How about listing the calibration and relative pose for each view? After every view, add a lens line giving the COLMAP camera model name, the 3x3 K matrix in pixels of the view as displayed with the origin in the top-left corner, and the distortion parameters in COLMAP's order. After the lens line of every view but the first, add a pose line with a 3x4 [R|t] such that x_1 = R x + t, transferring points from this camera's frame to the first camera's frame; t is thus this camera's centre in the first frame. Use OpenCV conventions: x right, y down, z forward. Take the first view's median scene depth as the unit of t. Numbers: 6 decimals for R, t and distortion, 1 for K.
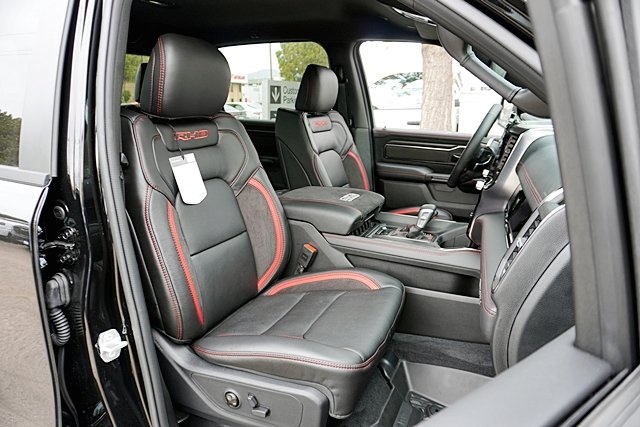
lens RADIAL K [[427.8, 0, 320.0], [0, 427.8, 213.5], [0, 0, 1]] dist [-0.054785, 0.039186]
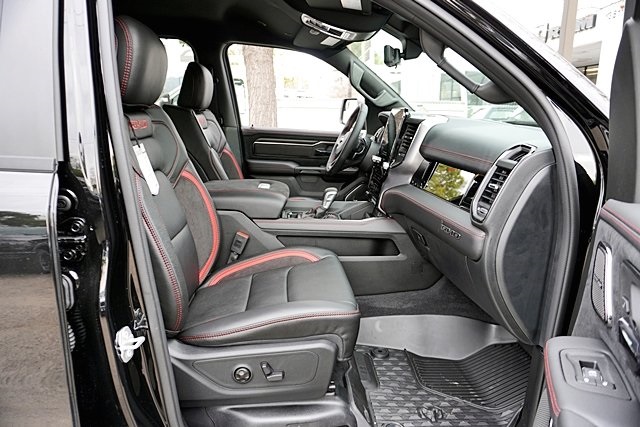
lens RADIAL K [[427.8, 0, 320.0], [0, 427.8, 213.5], [0, 0, 1]] dist [-0.054785, 0.039186]
pose [[0.881863, -0.089867, 0.462863, -0.337817], [0.098736, 0.995101, 0.005088, 0.042042], [-0.461052, 0.041215, 0.886415, -0.017786]]
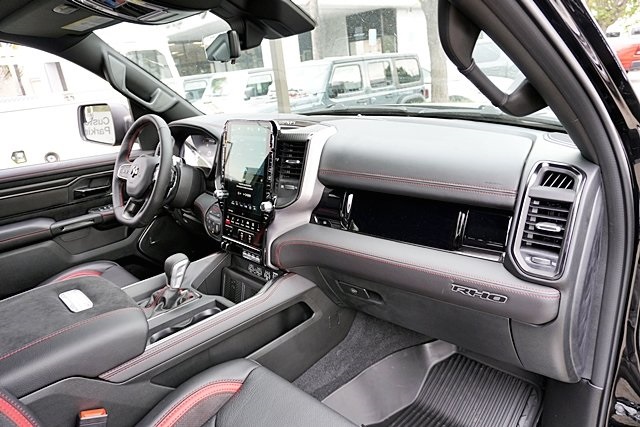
lens RADIAL K [[427.8, 0, 320.0], [0, 427.8, 213.5], [0, 0, 1]] dist [-0.054785, 0.039186]
pose [[0.350209, -0.328691, 0.877106, -0.311035], [0.326917, 0.920414, 0.214389, -0.178271], [-0.877769, 0.211660, 0.429793, 0.459994]]
